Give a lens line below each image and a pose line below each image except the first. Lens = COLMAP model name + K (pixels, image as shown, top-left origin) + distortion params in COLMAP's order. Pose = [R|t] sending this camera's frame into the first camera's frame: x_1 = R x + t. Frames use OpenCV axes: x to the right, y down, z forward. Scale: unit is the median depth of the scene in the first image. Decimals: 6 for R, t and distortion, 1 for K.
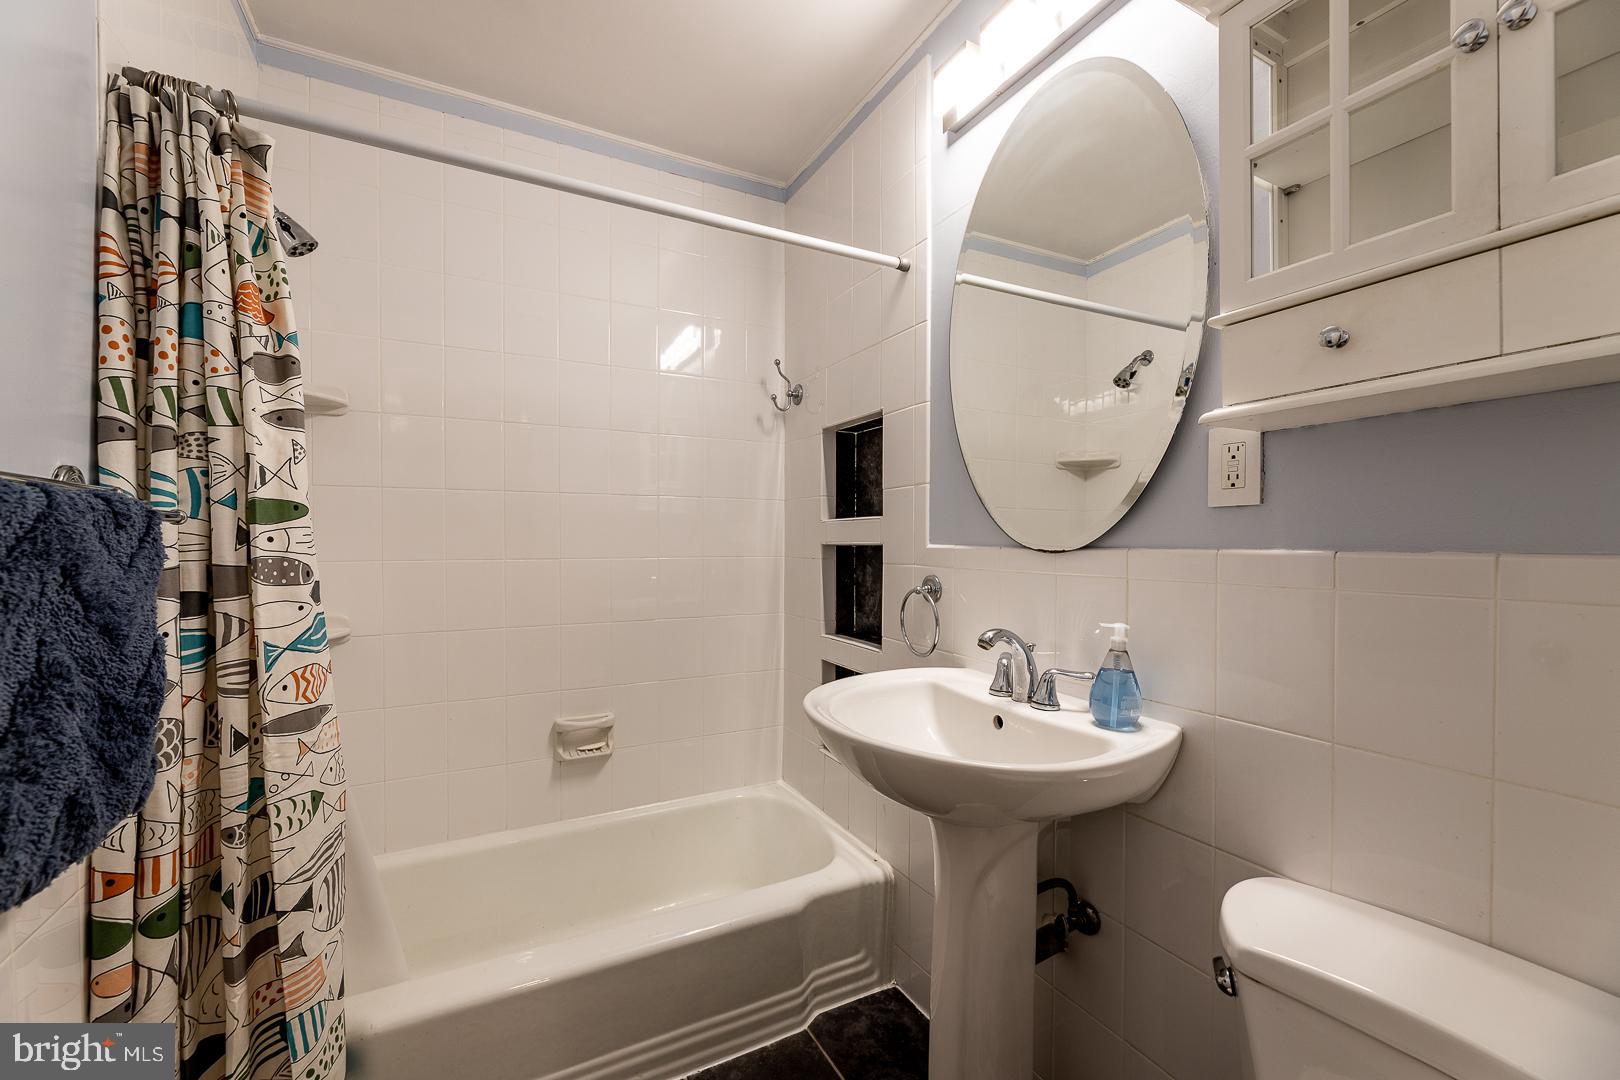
lens RADIAL K [[675.2, 0, 808.2], [0, 675.2, 524.0], [0, 0, 1]] dist [-0.000824, -0.000129]
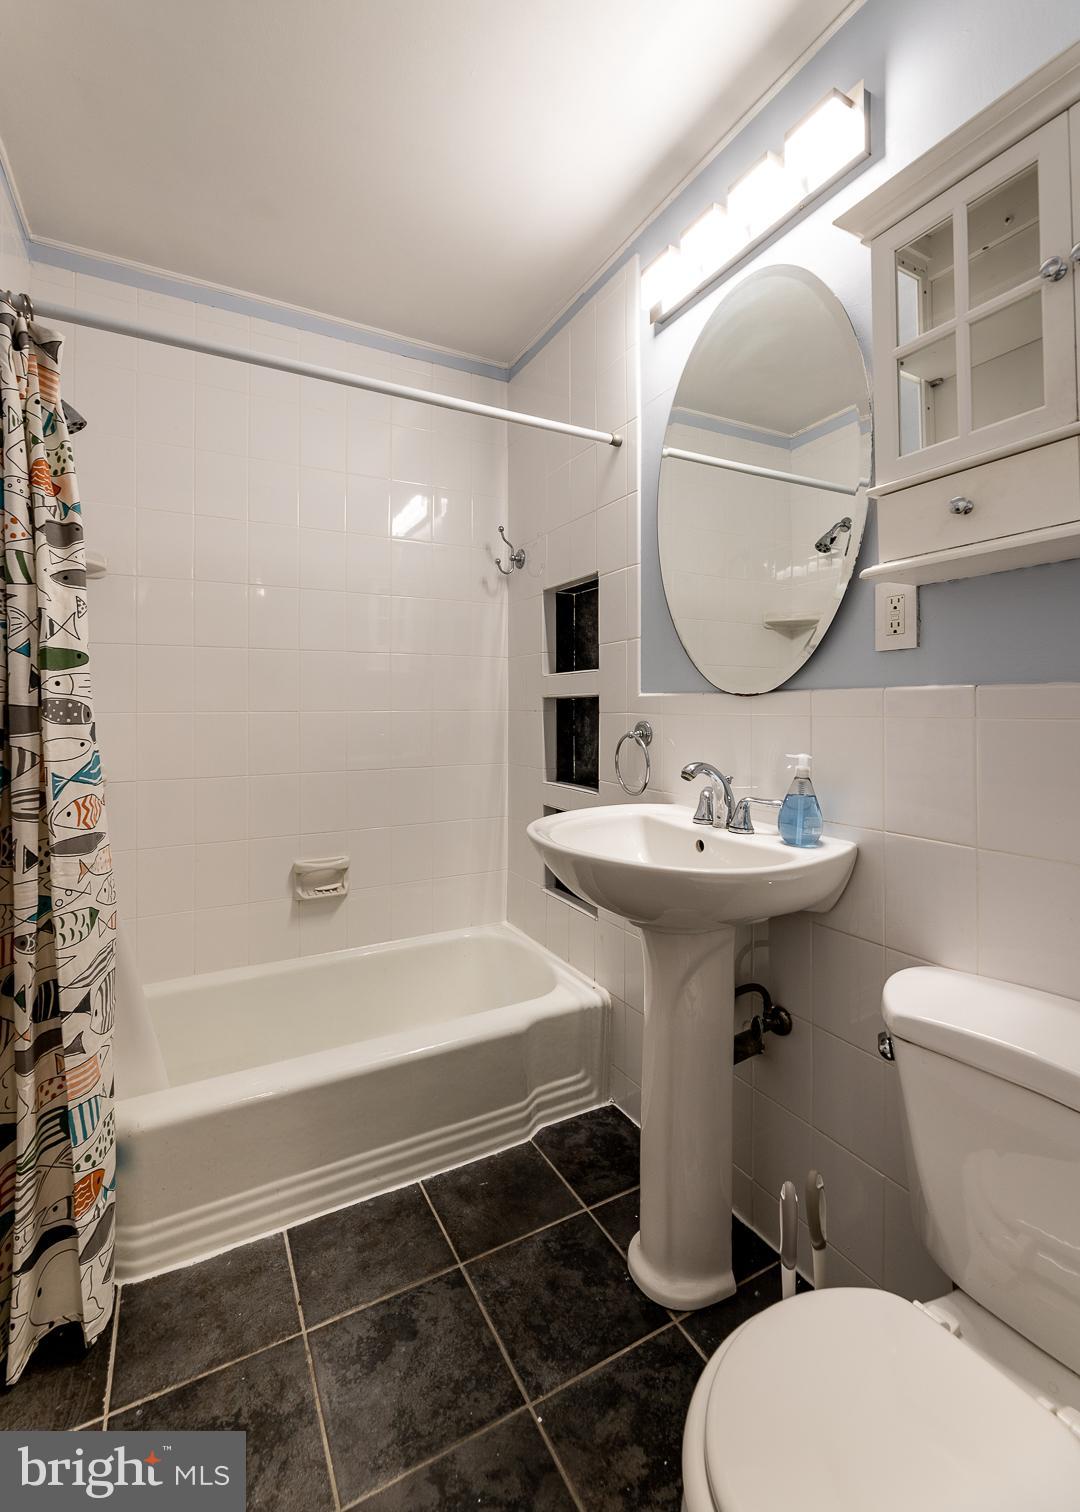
lens RADIAL K [[1013.9, 0, 540.0], [0, 1013.9, 756.0], [0, 0, 1]] dist [-0.005265, -0.000334]
pose [[0.999960, -0.003546, 0.008159, 0.001843], [0.003758, 0.999652, -0.026108, 0.190109], [-0.008064, 0.026137, 0.999626, -0.700548]]
